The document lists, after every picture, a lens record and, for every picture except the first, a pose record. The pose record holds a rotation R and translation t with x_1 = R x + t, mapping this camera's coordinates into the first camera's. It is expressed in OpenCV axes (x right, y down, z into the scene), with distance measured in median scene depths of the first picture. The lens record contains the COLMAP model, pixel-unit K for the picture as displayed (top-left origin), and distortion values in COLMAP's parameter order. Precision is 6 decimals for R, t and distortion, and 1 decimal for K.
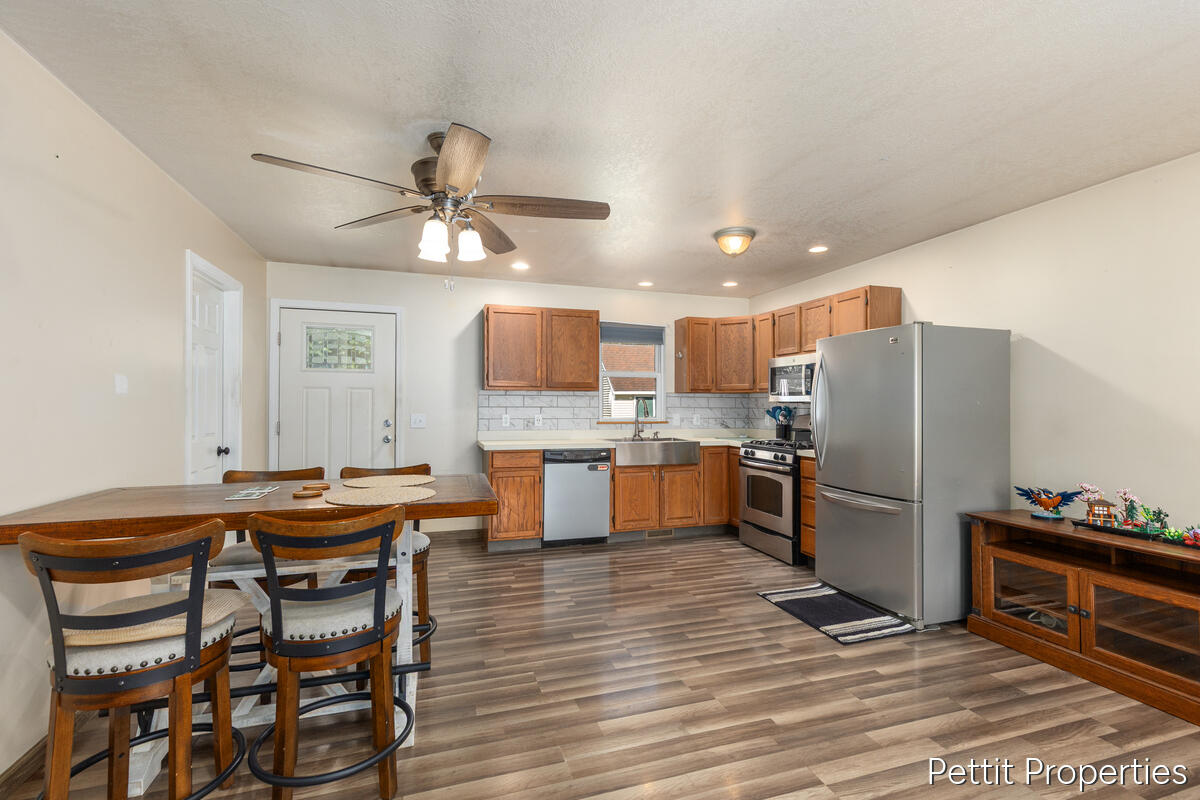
lens RADIAL K [[541.1, 0, 600.6], [0, 541.1, 403.9], [0, 0, 1]] dist [0.000590, -0.000089]
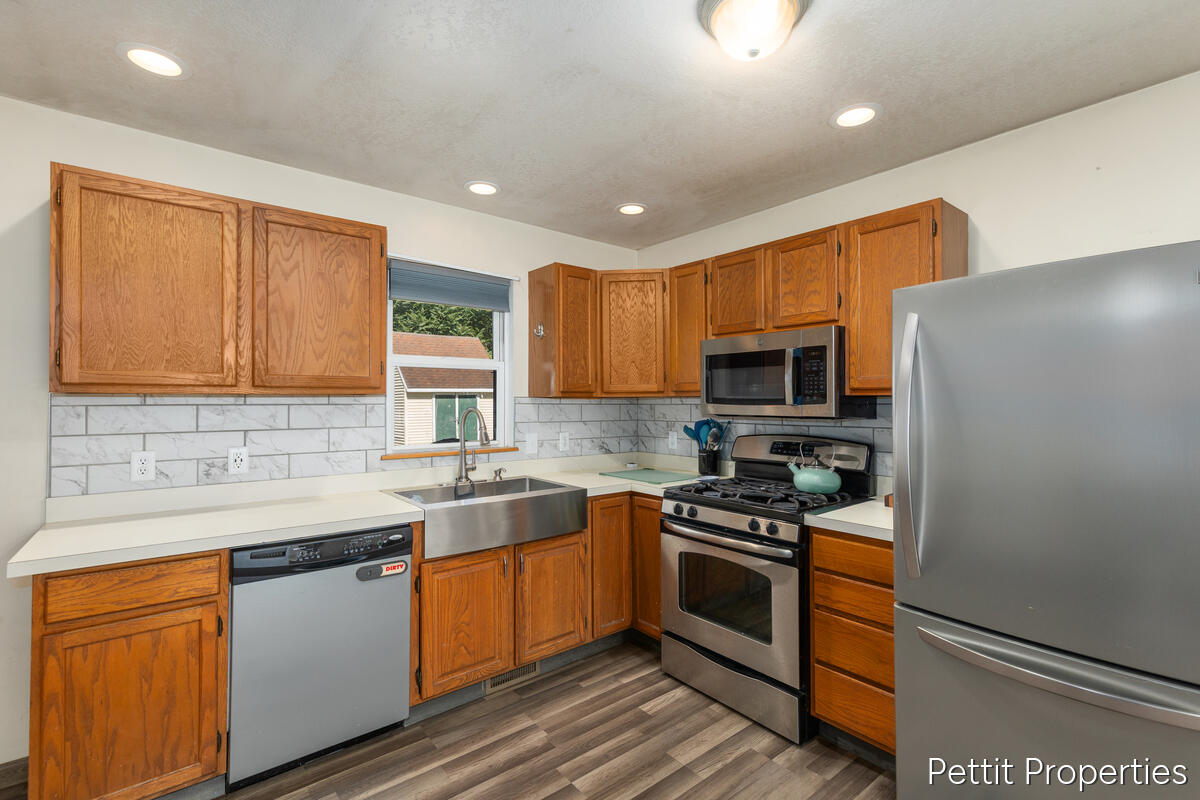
lens RADIAL K [[541.1, 0, 606.3], [0, 541.1, 396.0], [0, 0, 1]] dist [0.000590, -0.000089]
pose [[0.930282, -0.001010, 0.366845, 0.003548], [0.004208, 0.999960, -0.007918, -0.018829], [-0.366822, 0.008910, 0.930248, 0.493329]]
